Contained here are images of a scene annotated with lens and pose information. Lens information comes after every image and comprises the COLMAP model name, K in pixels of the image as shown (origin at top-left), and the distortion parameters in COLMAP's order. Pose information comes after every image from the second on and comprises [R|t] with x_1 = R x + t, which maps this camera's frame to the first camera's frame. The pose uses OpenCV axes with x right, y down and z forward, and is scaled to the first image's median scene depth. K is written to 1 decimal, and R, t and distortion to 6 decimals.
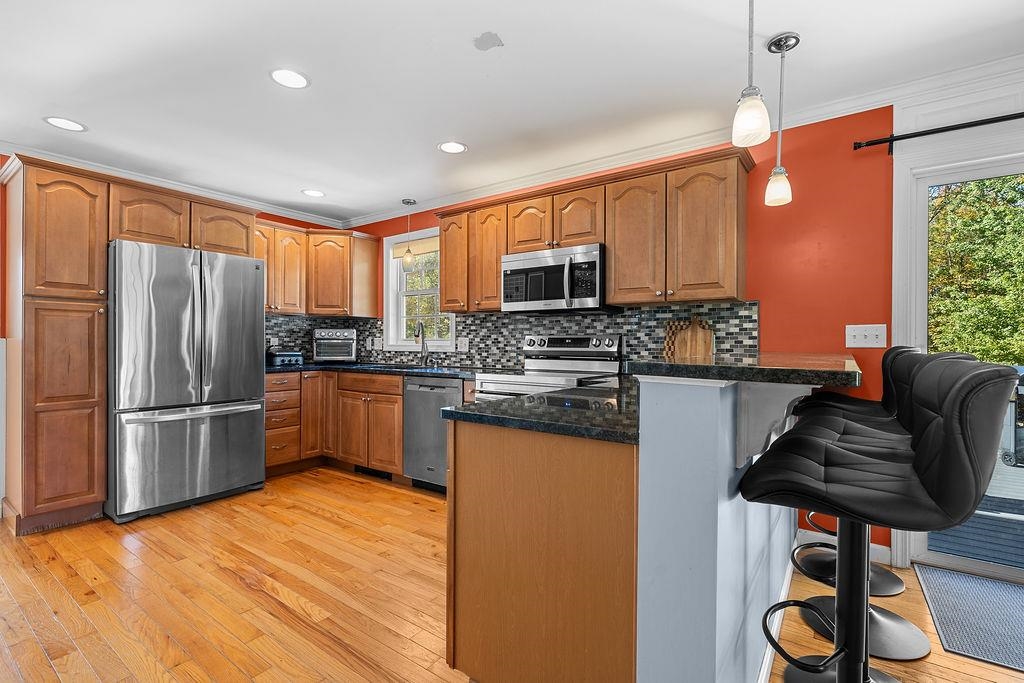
lens RADIAL K [[467.6, 0, 511.2], [0, 467.6, 343.5], [0, 0, 1]] dist [-0.002752, 0.000738]
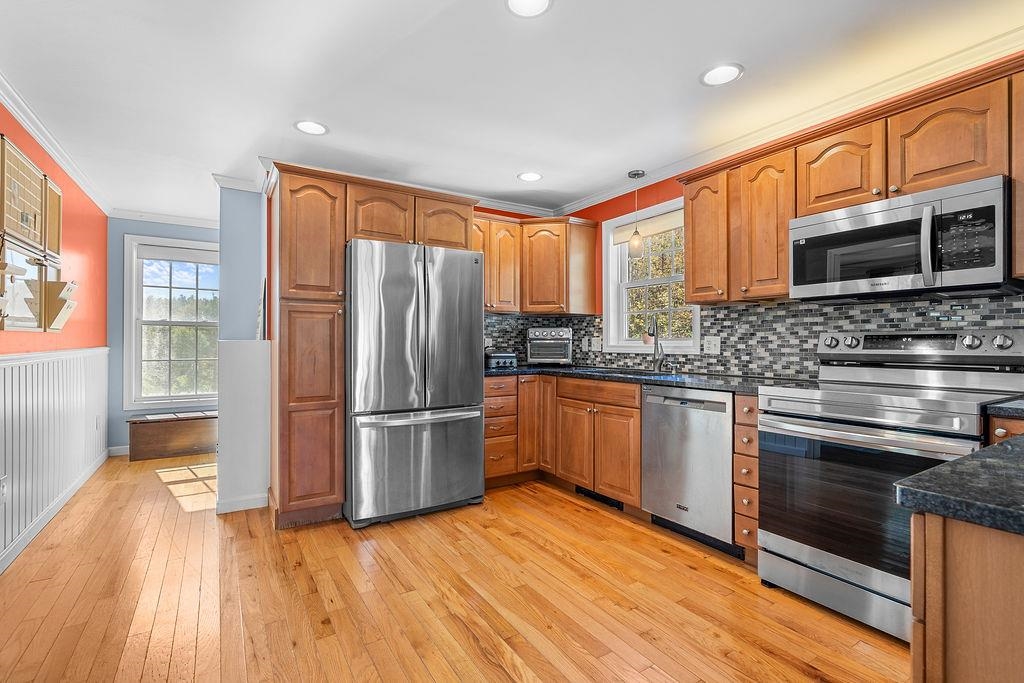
lens RADIAL K [[469.0, 0, 512.0], [0, 469.0, 341.5], [0, 0, 1]] dist [-0.000902, 0.001091]
pose [[0.926965, -0.004332, -0.375122, -0.150475], [0.002600, 0.999983, -0.005123, -0.000983], [0.375138, 0.003774, 0.926961, 0.193766]]
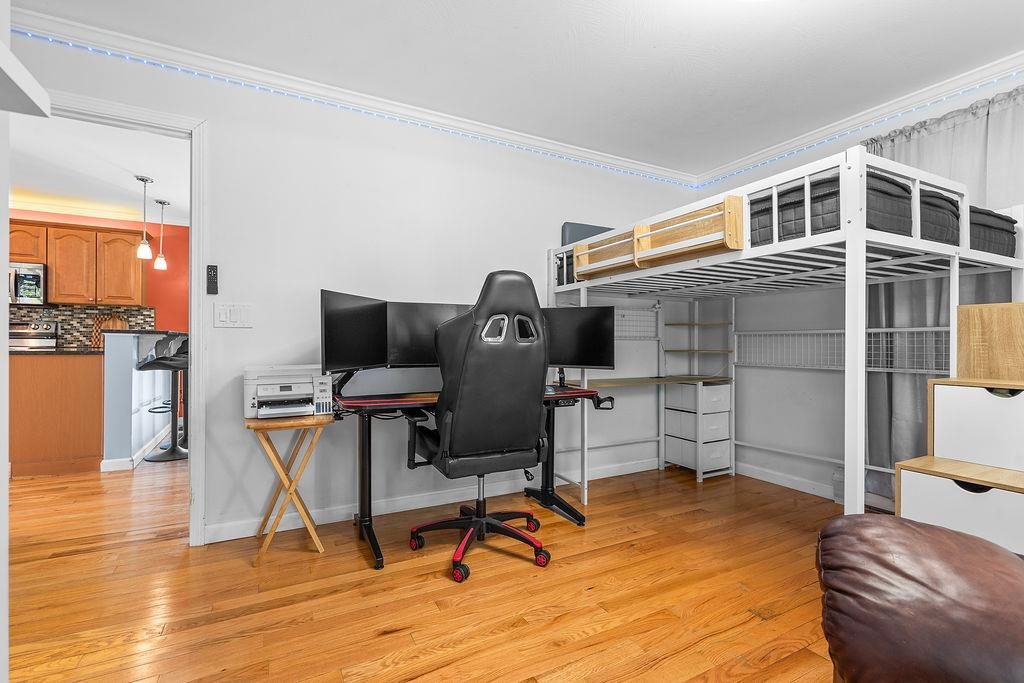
lens RADIAL K [[467.6, 0, 511.2], [0, 467.6, 343.5], [0, 0, 1]] dist [-0.002752, 0.000738]
pose [[0.445389, -0.002921, 0.895332, -0.480443], [-0.001689, 0.999990, 0.004103, 0.043407], [-0.895335, -0.003339, 0.445380, -1.042460]]
